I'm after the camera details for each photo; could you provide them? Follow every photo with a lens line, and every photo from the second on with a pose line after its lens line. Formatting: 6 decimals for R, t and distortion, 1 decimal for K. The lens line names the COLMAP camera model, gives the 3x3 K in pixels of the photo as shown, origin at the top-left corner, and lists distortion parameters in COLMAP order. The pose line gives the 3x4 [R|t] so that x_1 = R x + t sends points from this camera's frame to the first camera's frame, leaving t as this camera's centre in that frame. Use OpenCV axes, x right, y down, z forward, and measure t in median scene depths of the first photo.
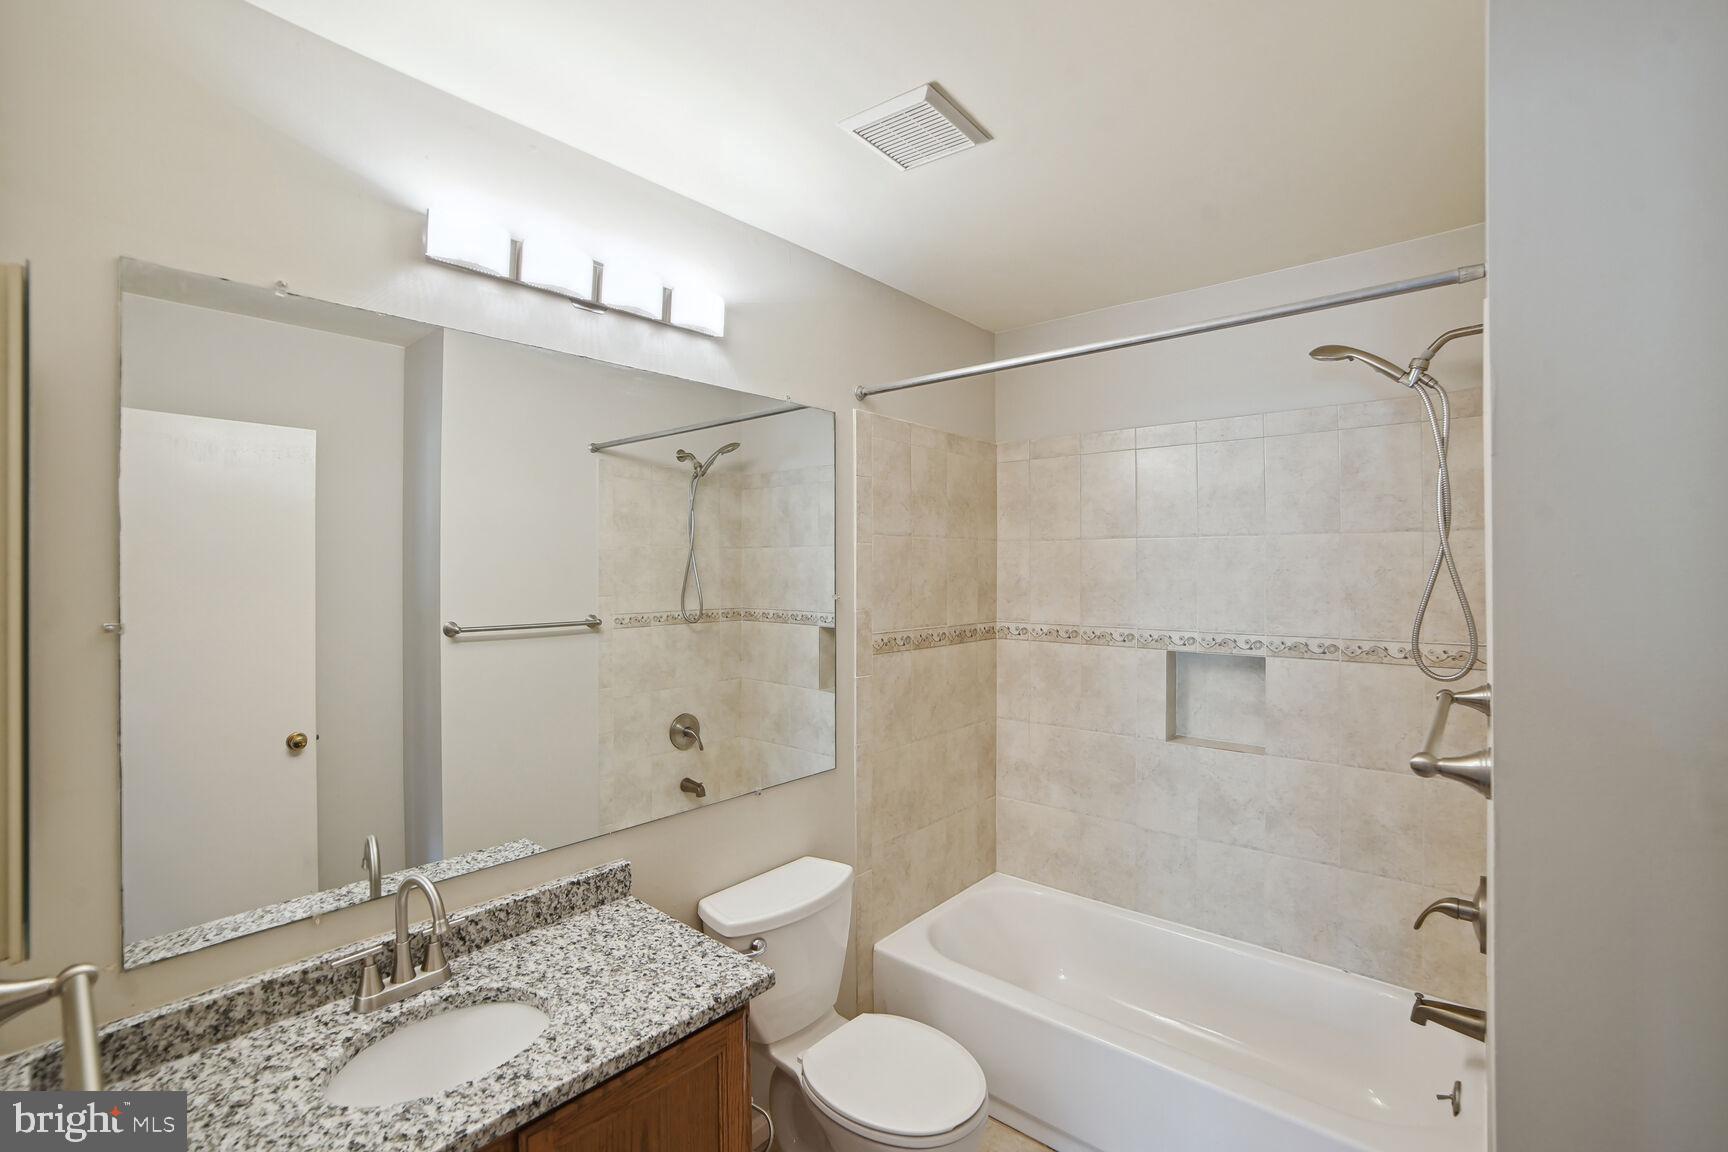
lens RADIAL K [[730.8, 0, 866.2], [0, 730.8, 564.3], [0, 0, 1]] dist [-0.028441, 0.005278]
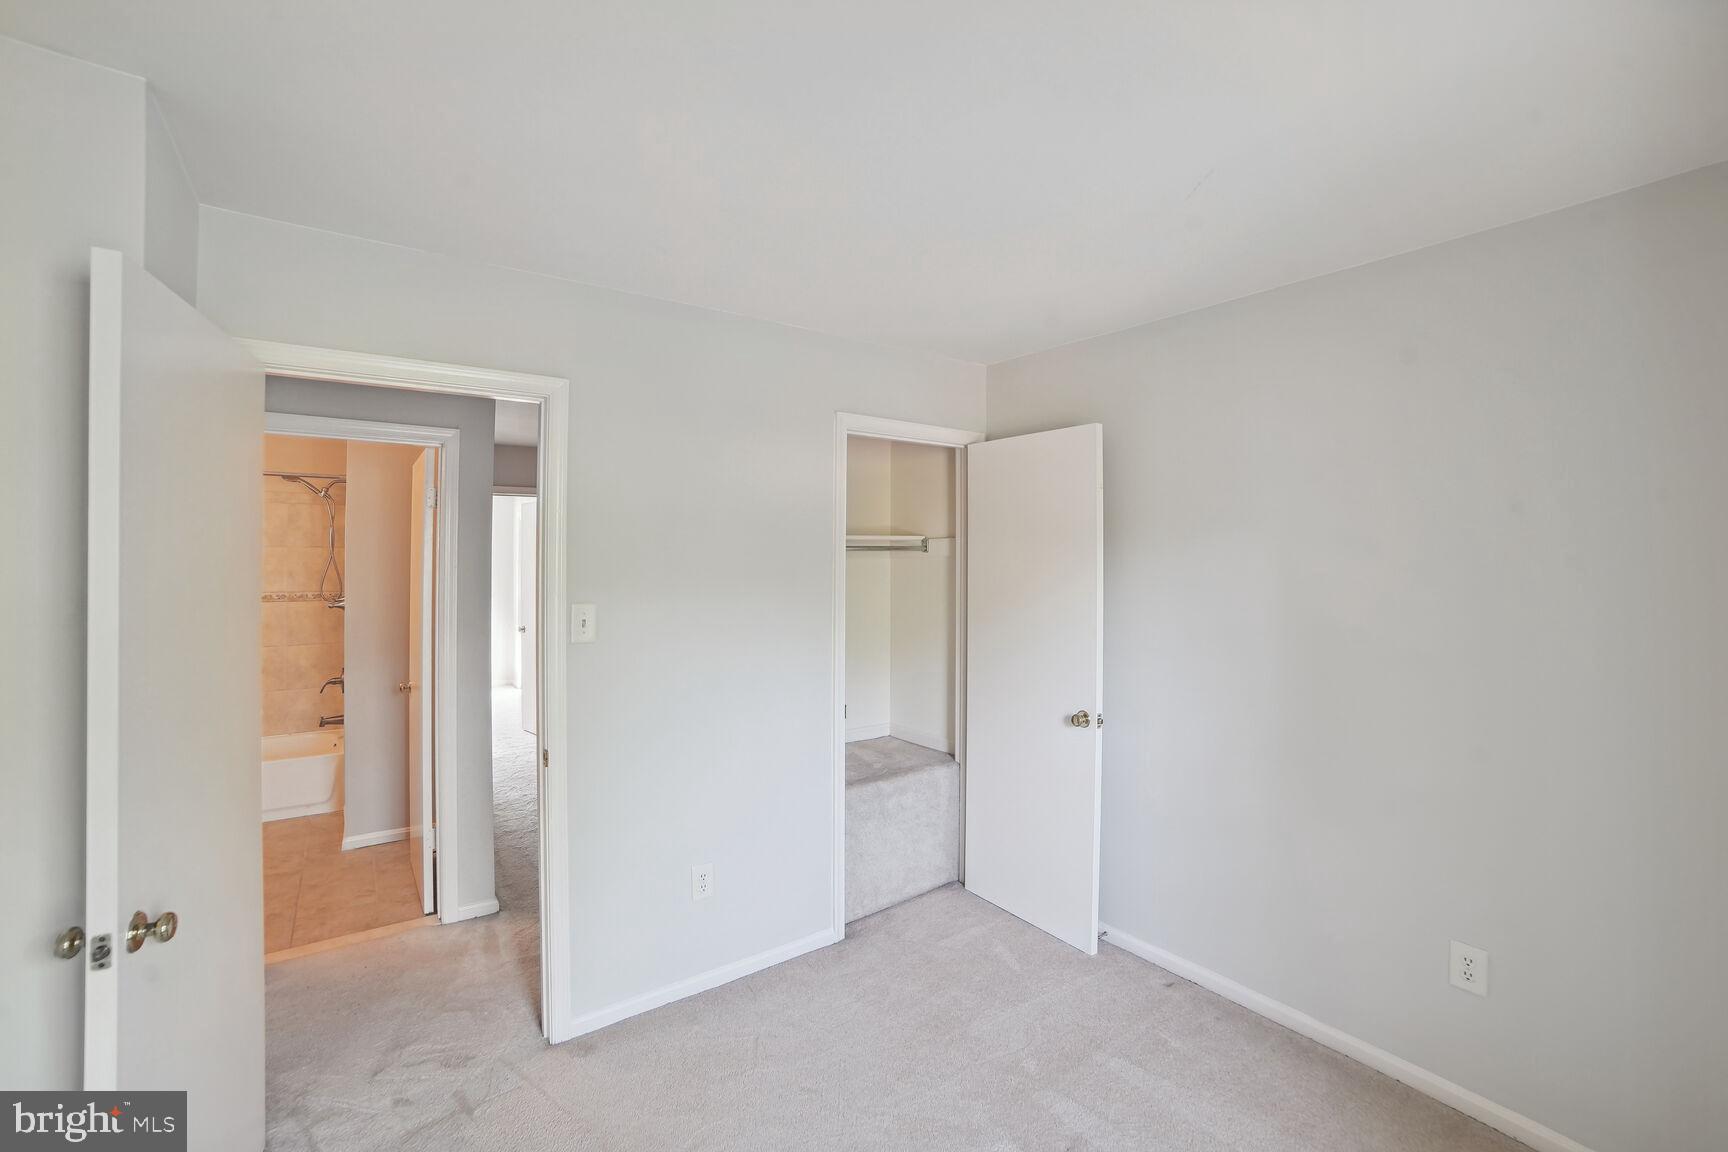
lens RADIAL K [[730.8, 0, 866.4], [0, 730.8, 565.8], [0, 0, 1]] dist [-0.028441, 0.005278]
pose [[0.236518, 0.013003, 0.971540, -1.212118], [-0.007811, 0.999904, -0.011481, 0.031152], [-0.971596, -0.004873, 0.236597, -1.432960]]
